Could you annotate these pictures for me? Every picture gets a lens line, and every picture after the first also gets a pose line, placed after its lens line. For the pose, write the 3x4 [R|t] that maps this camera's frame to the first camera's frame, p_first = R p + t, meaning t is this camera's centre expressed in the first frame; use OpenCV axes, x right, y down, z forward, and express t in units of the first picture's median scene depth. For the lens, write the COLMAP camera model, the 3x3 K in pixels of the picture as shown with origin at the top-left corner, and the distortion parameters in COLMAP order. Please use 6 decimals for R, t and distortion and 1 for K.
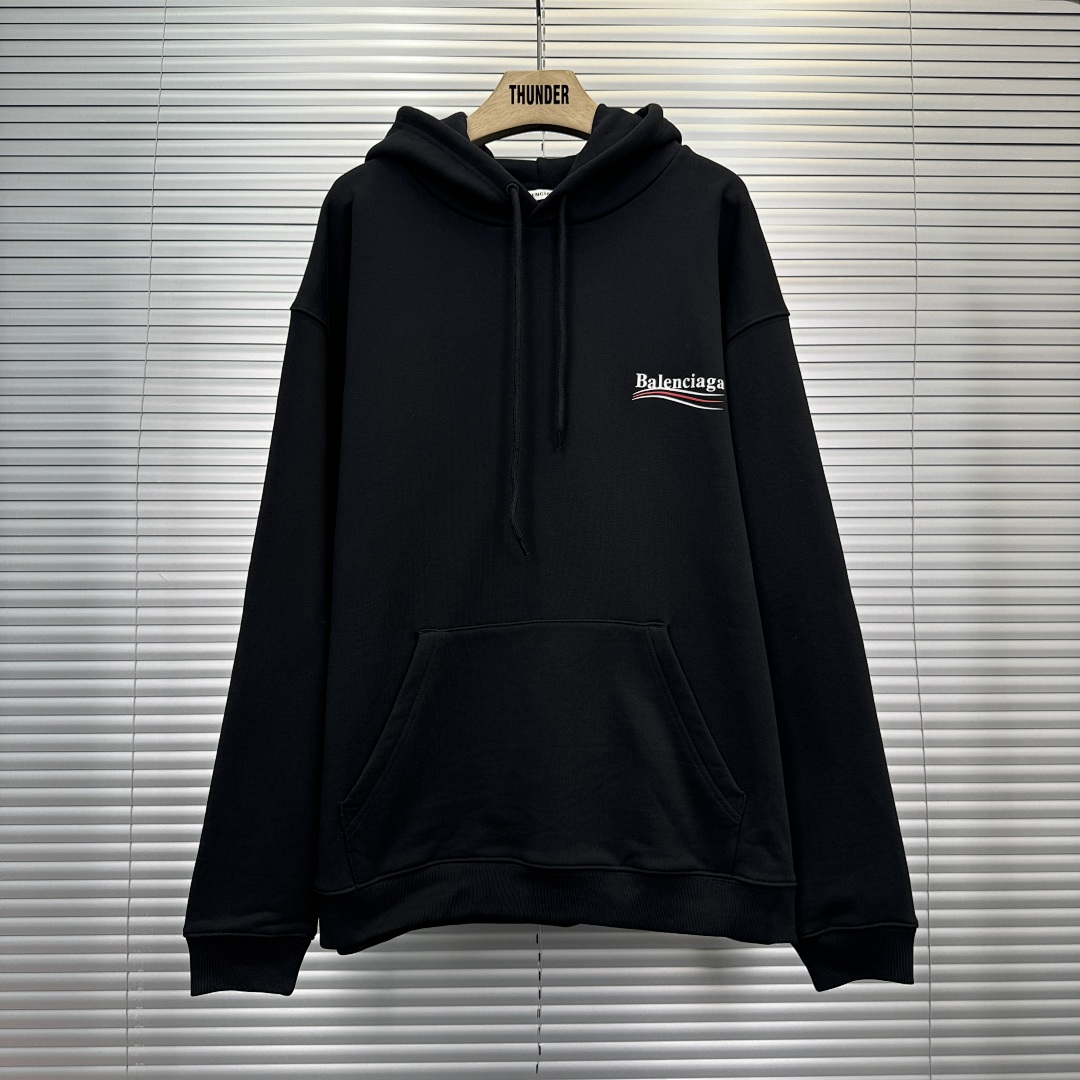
lens RADIAL K [[1030.7, 0, 540.0], [0, 1030.7, 540.0], [0, 0, 1]] dist [0.186644, -0.435555]
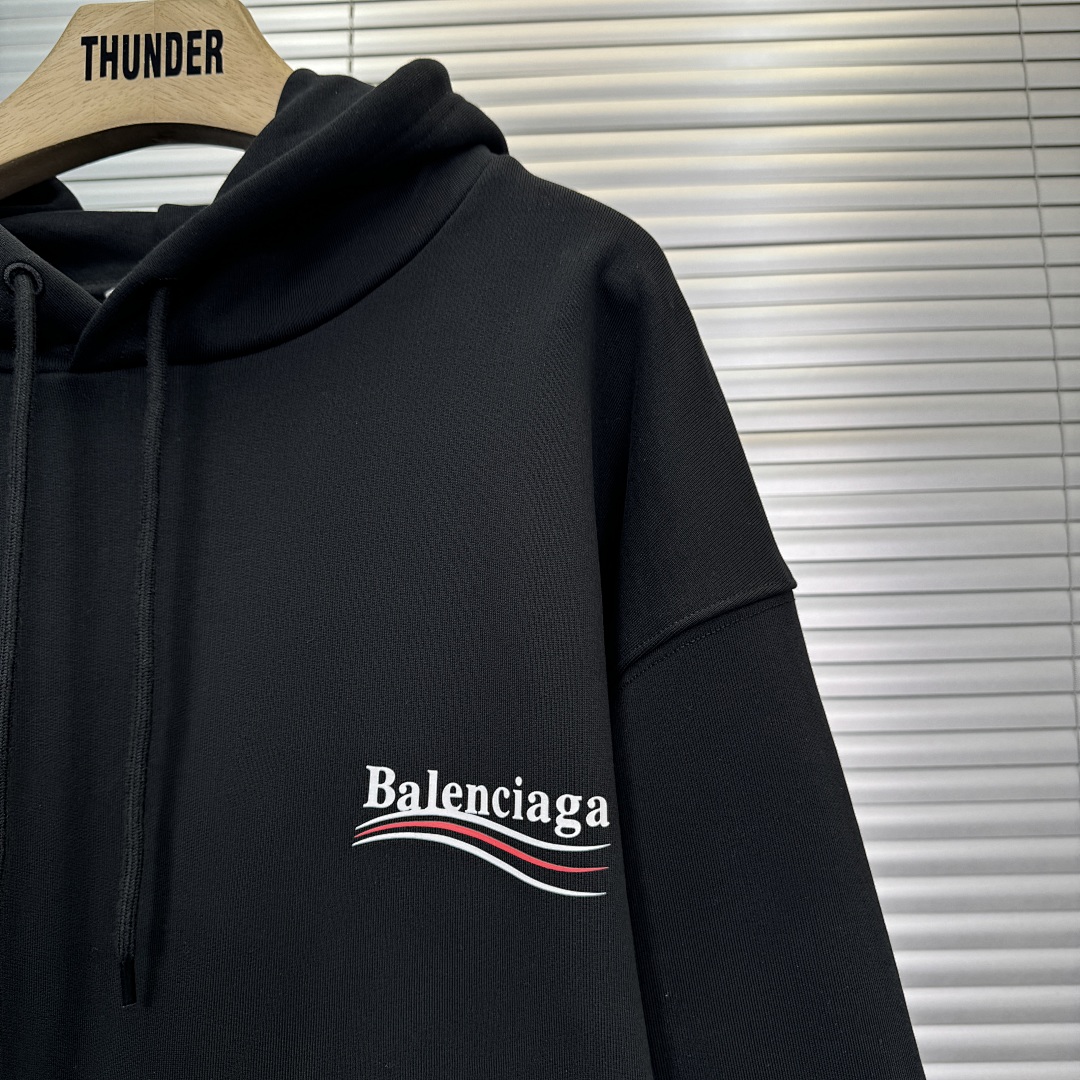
lens RADIAL K [[1040.3, 0, 540.0], [0, 1040.3, 540.0], [0, 0, 1]] dist [0.017757, -0.018015]
pose [[0.998131, -0.025841, -0.055373, 0.172961], [0.020594, 0.995423, -0.093320, -0.202542], [0.057531, 0.092006, 0.994095, 0.644922]]
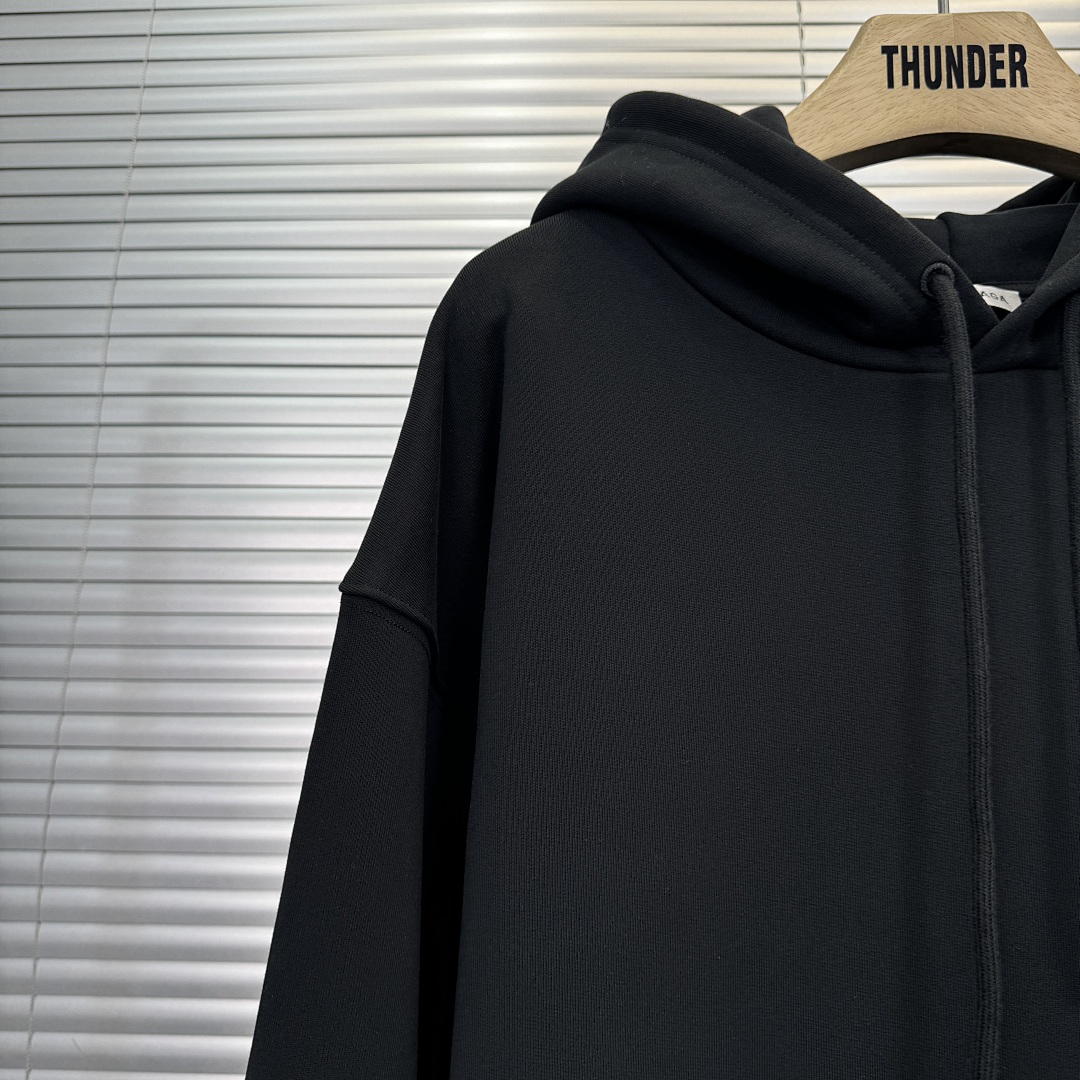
lens RADIAL K [[1013.4, 0, 541.1], [0, 1013.4, 585.3], [0, 0, 1]] dist [-0.094064, 0.061678]
pose [[0.998283, 0.007091, -0.058148, -0.144762], [-0.010720, 0.997998, -0.062333, -0.200266], [0.057589, 0.062849, 0.996360, 0.638377]]
